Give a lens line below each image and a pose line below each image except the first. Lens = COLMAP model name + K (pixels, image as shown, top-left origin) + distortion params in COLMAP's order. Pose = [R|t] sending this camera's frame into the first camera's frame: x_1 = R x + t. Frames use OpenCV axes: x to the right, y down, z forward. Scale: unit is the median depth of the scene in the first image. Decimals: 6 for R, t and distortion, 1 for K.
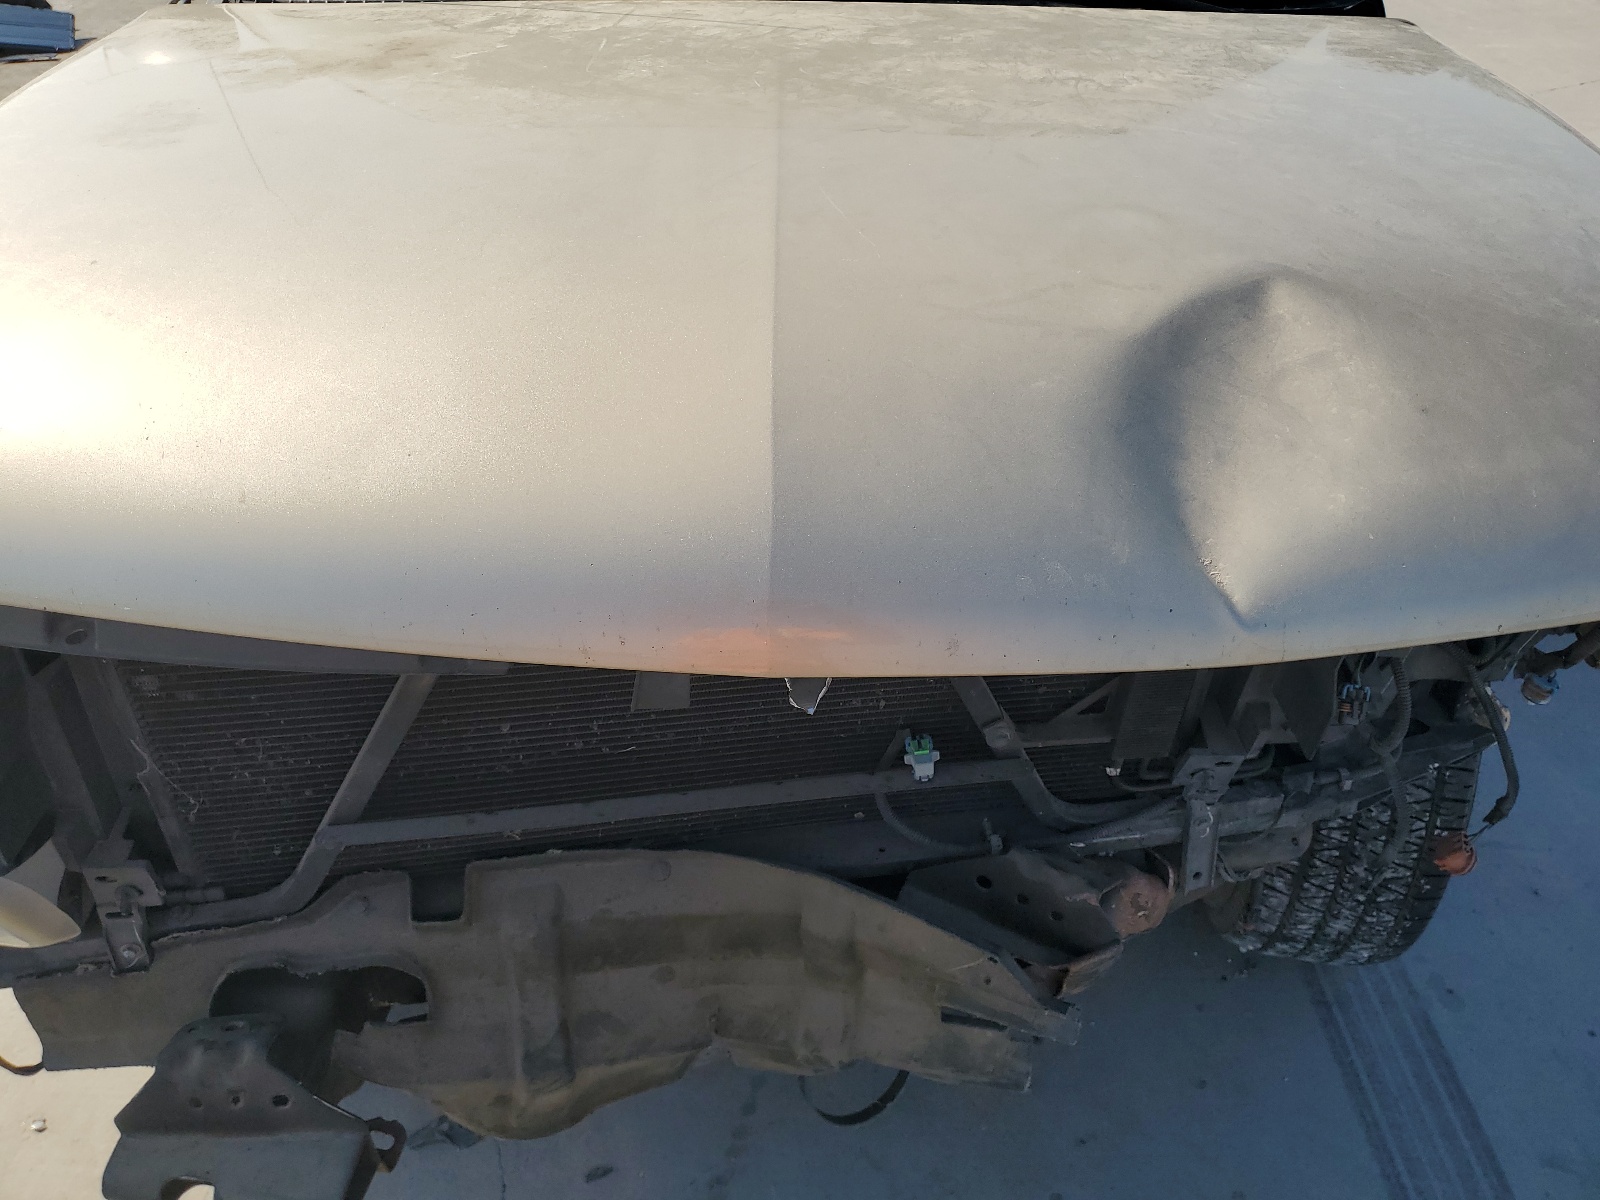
lens RADIAL K [[1226.6, 0, 790.0], [0, 1226.6, 598.9], [0, 0, 1]] dist [0.005668, 0.001515]
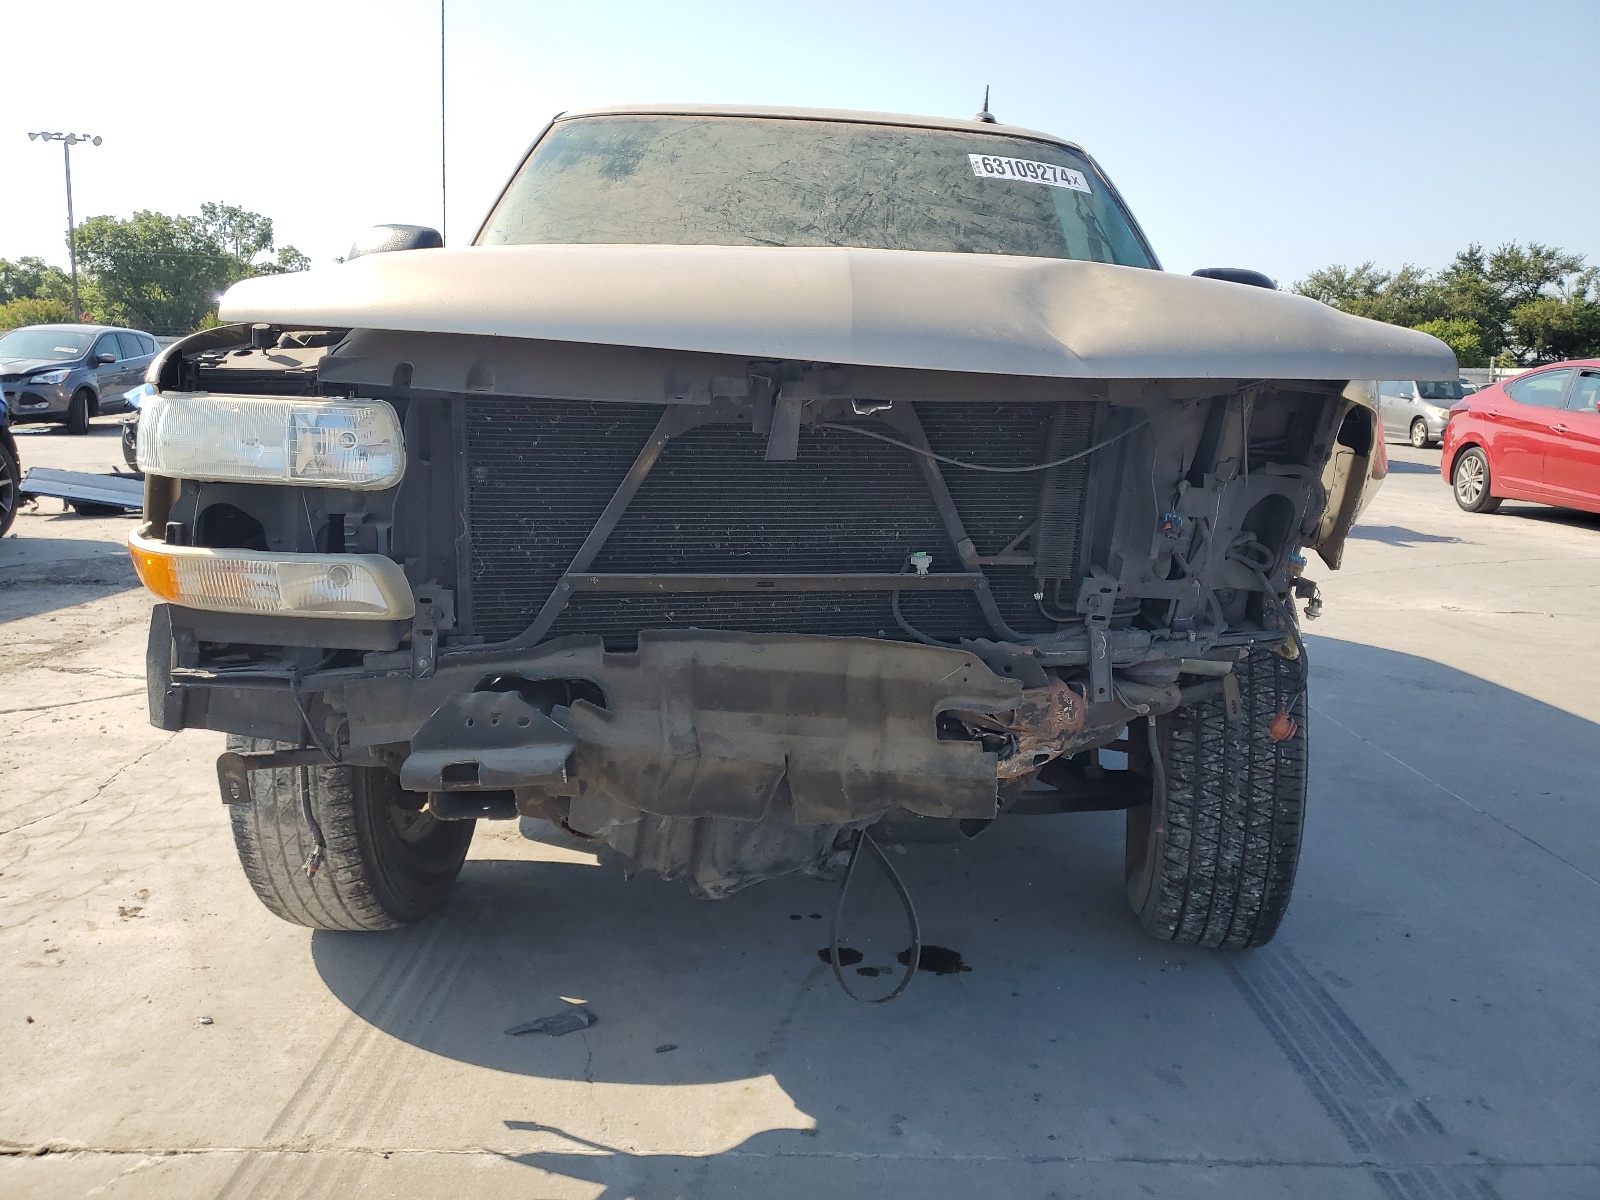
lens RADIAL K [[1188.3, 0, 809.3], [0, 1188.3, 605.6], [0, 0, 1]] dist [0.030691, 0.000946]
pose [[0.999324, 0.029136, 0.022428, -0.070988], [-0.018285, 0.923000, -0.384365, 0.712807], [-0.031900, 0.383695, 0.922909, -0.408499]]
